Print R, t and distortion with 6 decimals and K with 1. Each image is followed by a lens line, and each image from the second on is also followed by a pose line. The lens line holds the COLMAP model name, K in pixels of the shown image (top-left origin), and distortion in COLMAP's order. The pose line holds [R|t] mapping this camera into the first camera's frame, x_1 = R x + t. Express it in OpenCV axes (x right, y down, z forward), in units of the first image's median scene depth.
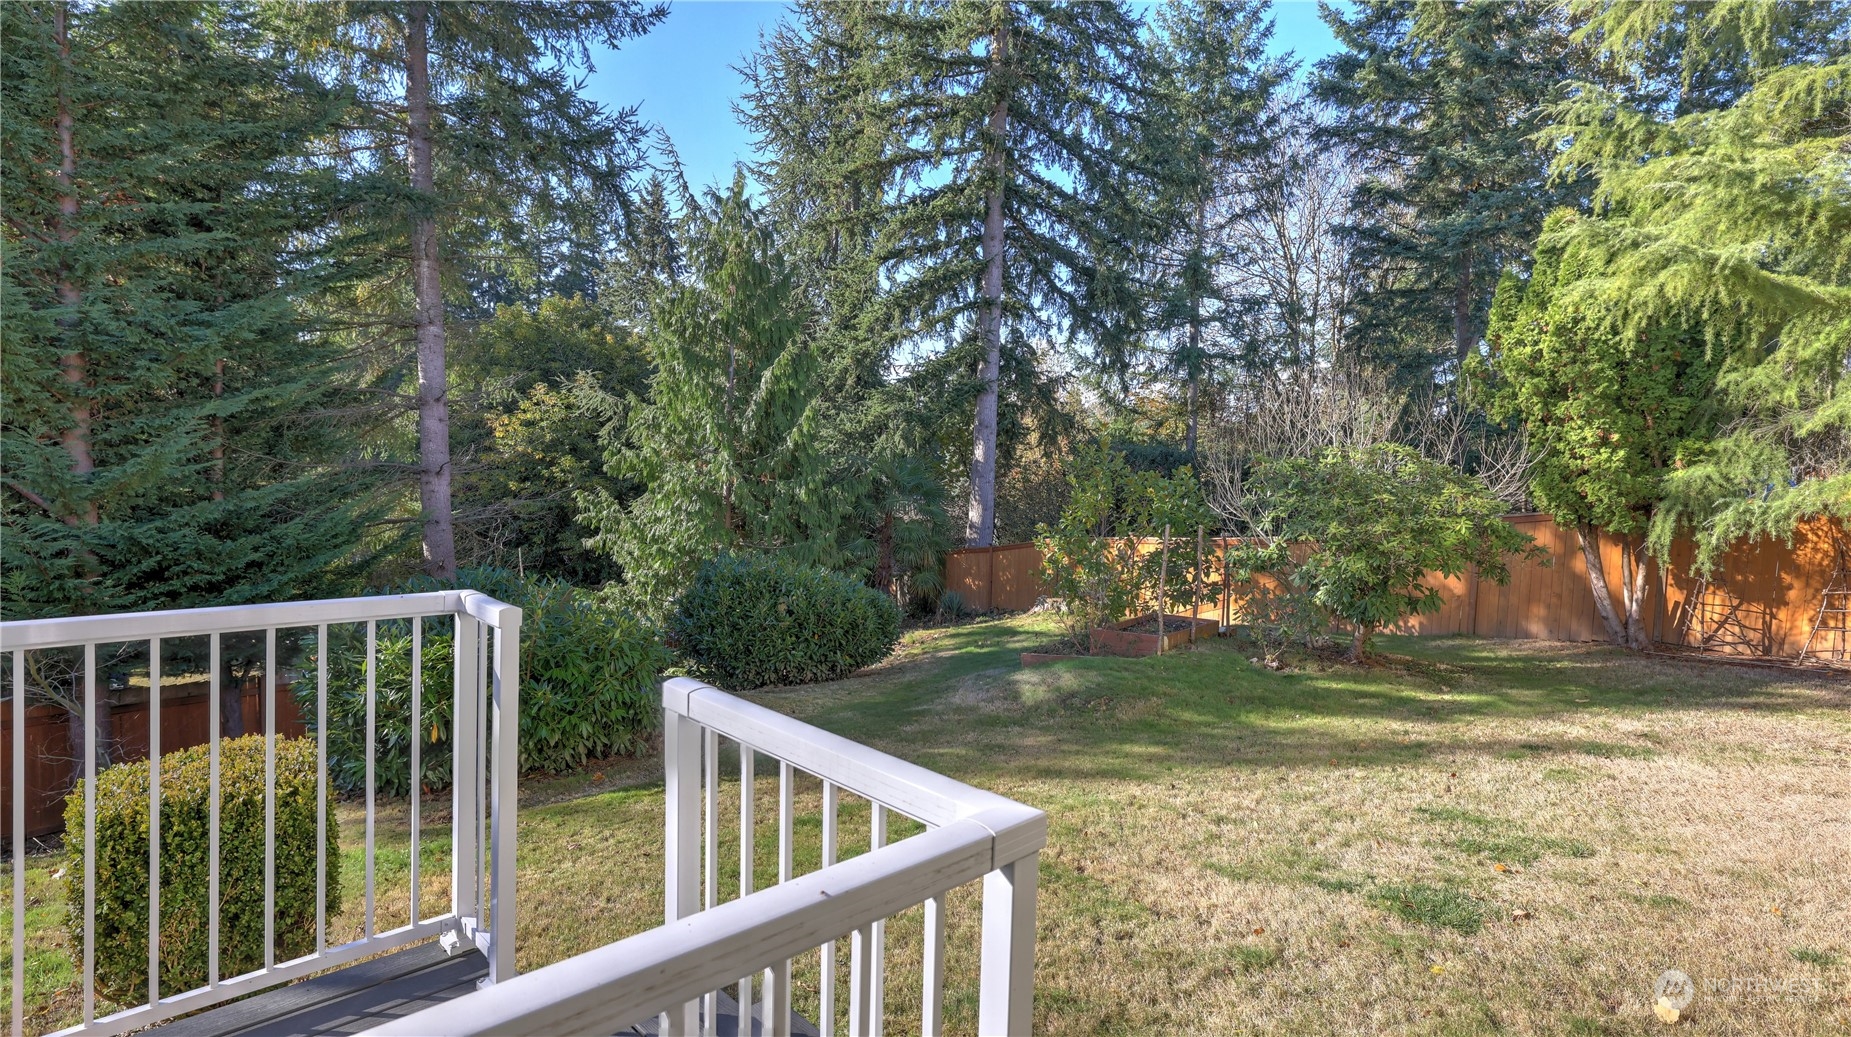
lens RADIAL K [[916.9, 0, 936.0], [0, 916.9, 505.9], [0, 0, 1]] dist [-0.023011, 0.005190]
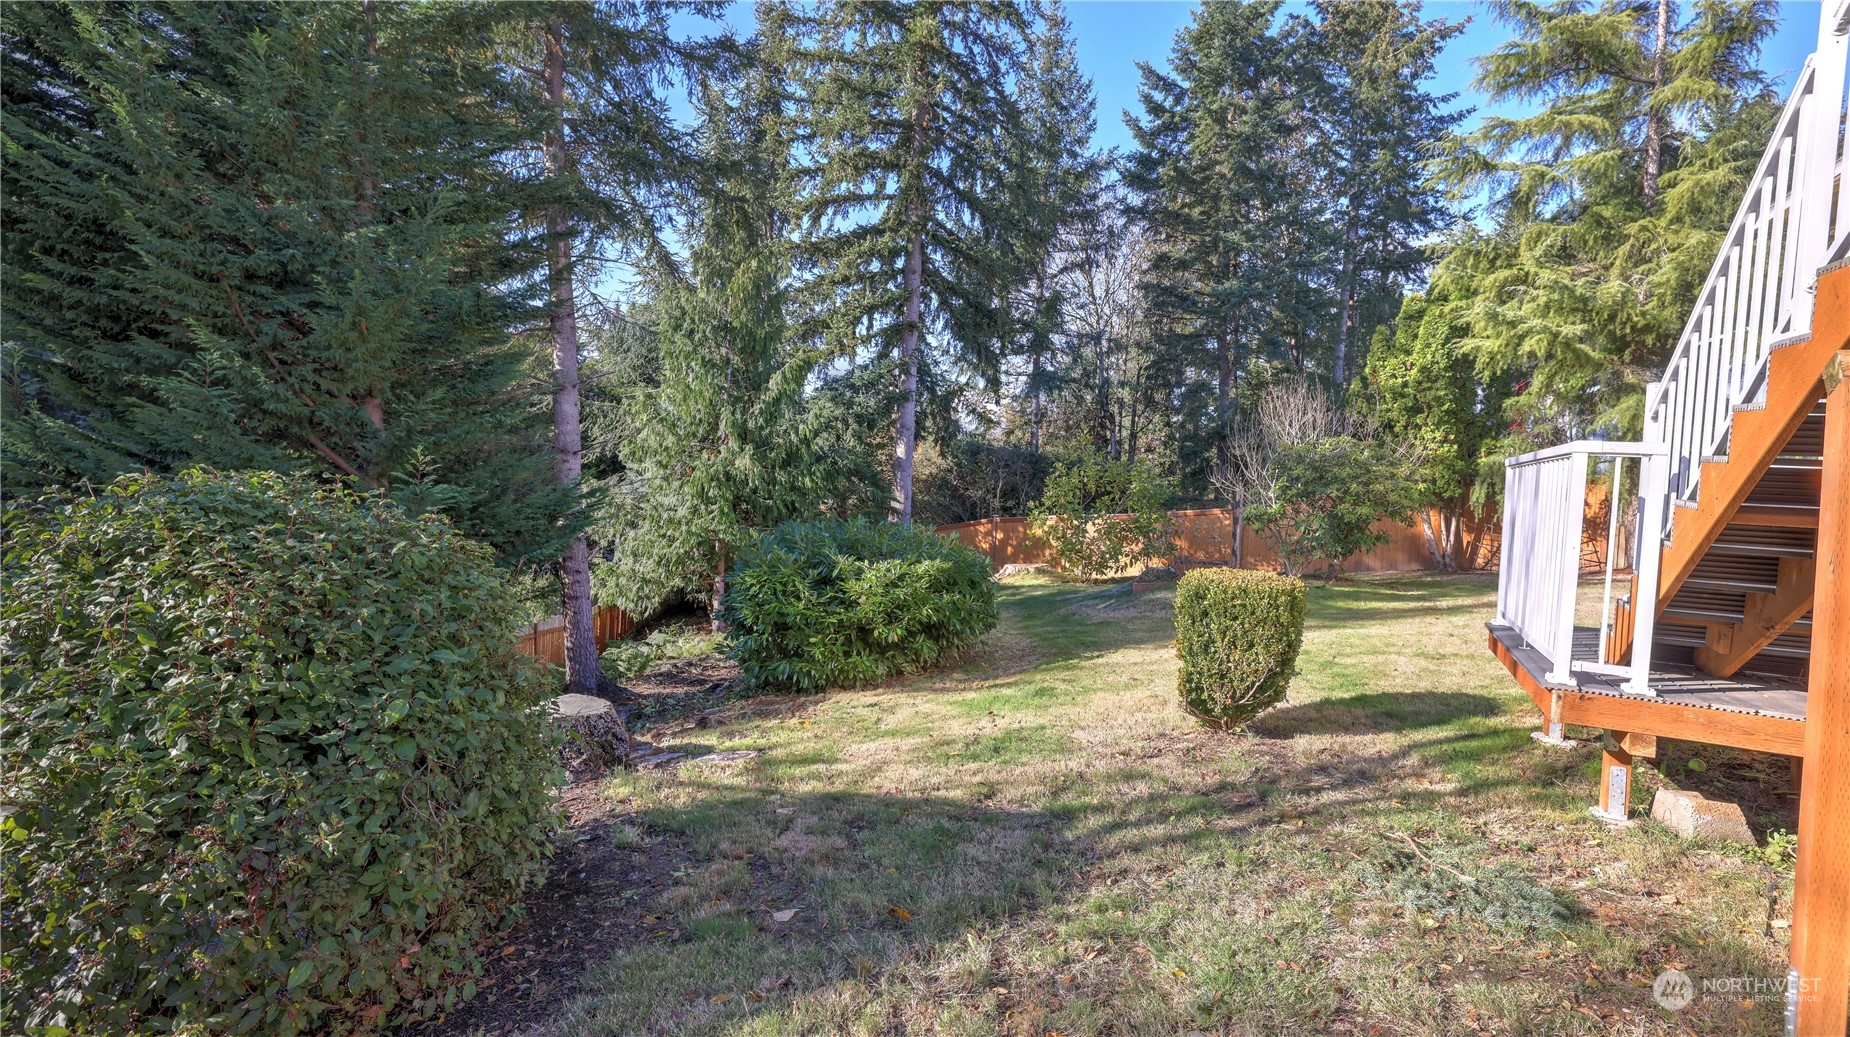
lens RADIAL K [[841.1, 0, 928.7], [0, 841.1, 505.1], [0, 0, 1]] dist [-0.031988, -0.000346]
pose [[0.951226, -0.004733, 0.308458, -0.244760], [0.007917, 0.999928, -0.009071, 0.021111], [-0.308393, 0.011071, 0.951195, -0.046481]]
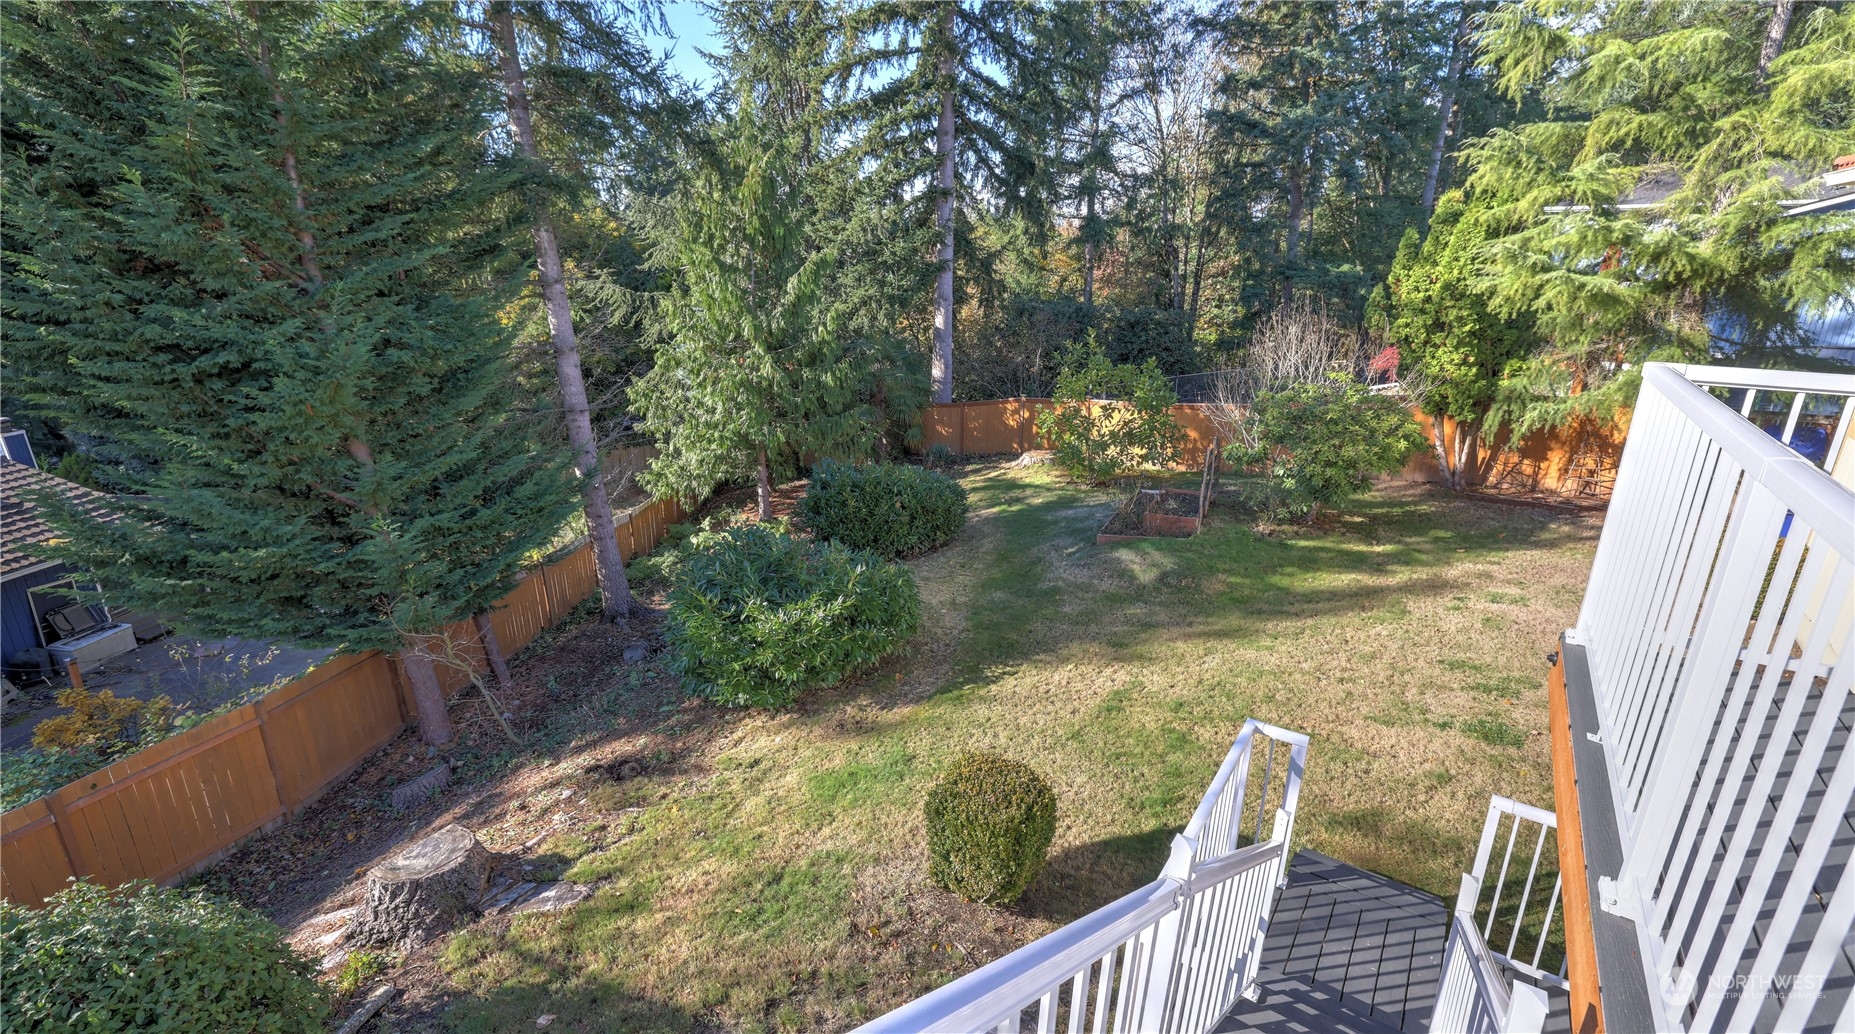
lens RADIAL K [[780.6, 0, 930.4], [0, 780.6, 502.1], [0, 0, 1]] dist [-0.037882, 0.005374]
pose [[0.983169, -0.085069, 0.161685, -0.146383], [0.041655, 0.966048, 0.254983, -0.086821], [-0.177887, -0.243956, 0.953332, -0.042210]]
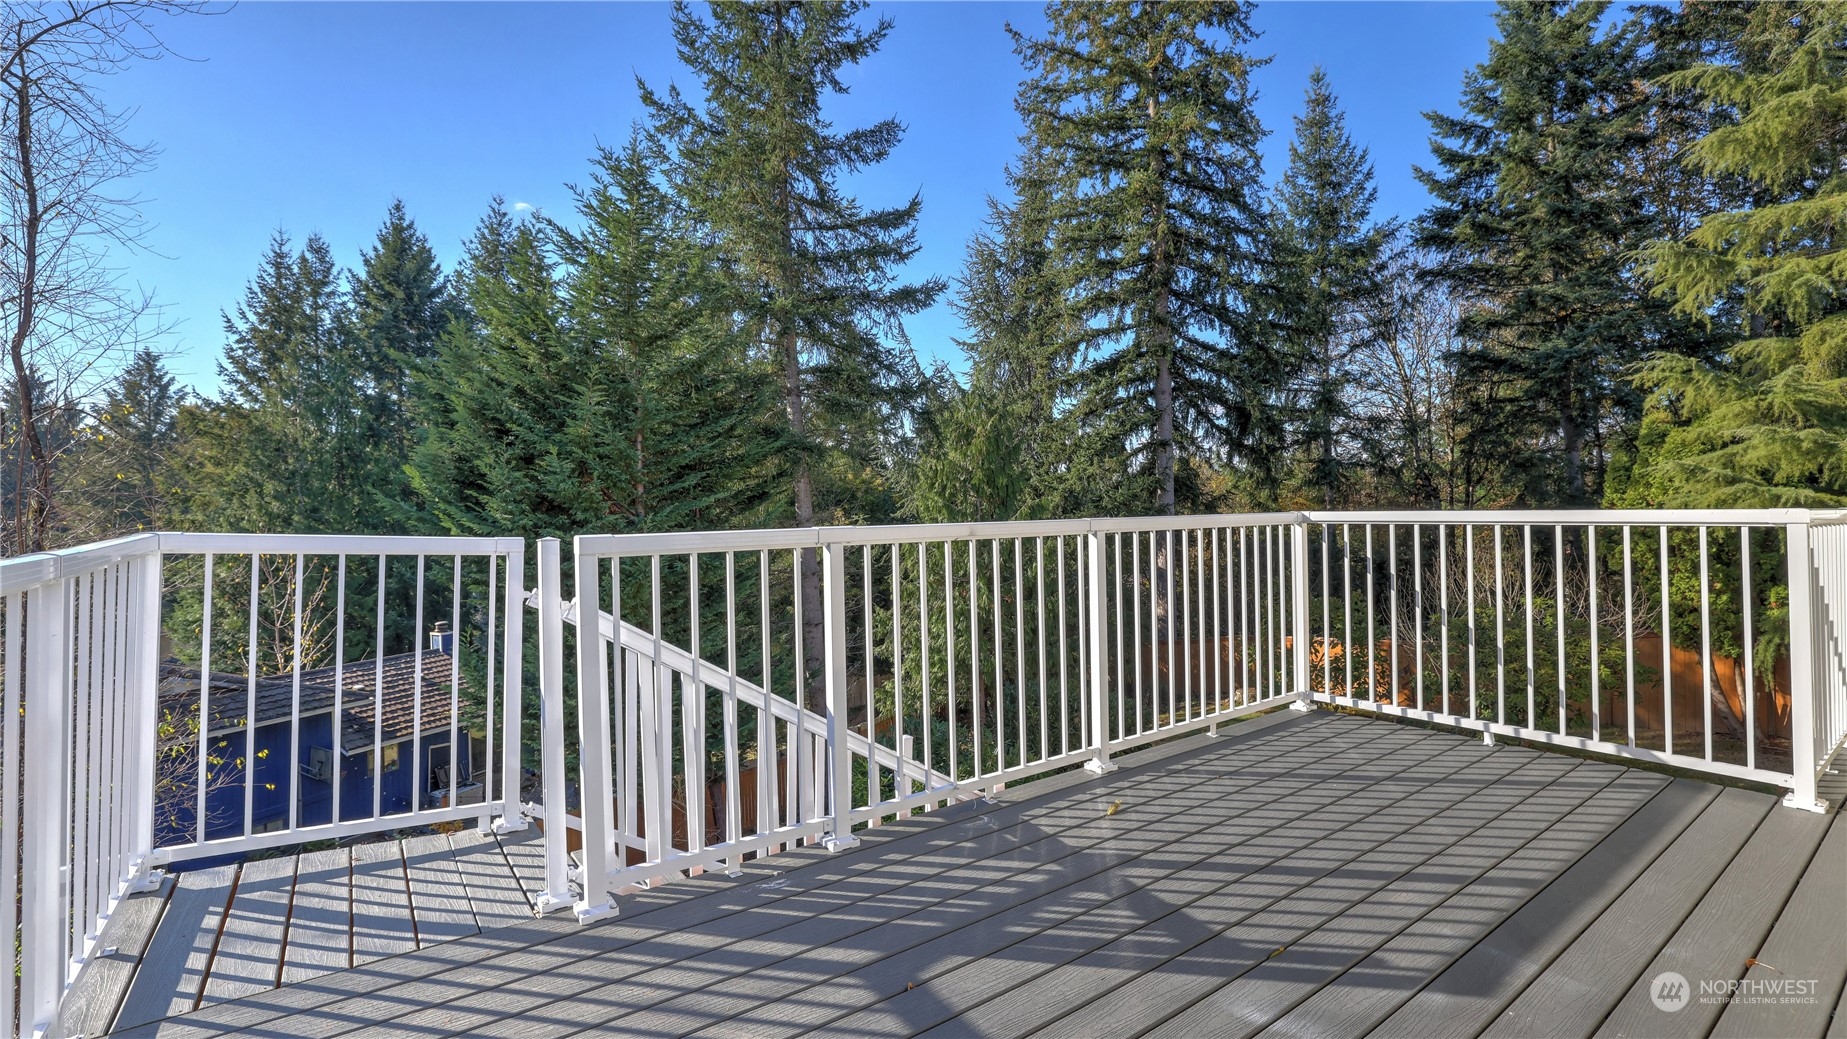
lens RADIAL K [[813.6, 0, 939.9], [0, 813.6, 503.4], [0, 0, 1]] dist [-0.033452, 0.004619]
pose [[0.988681, -0.054355, -0.139842, -0.088882], [0.044712, 0.996460, -0.071193, -0.069010], [0.143217, 0.064134, 0.987611, -0.133761]]
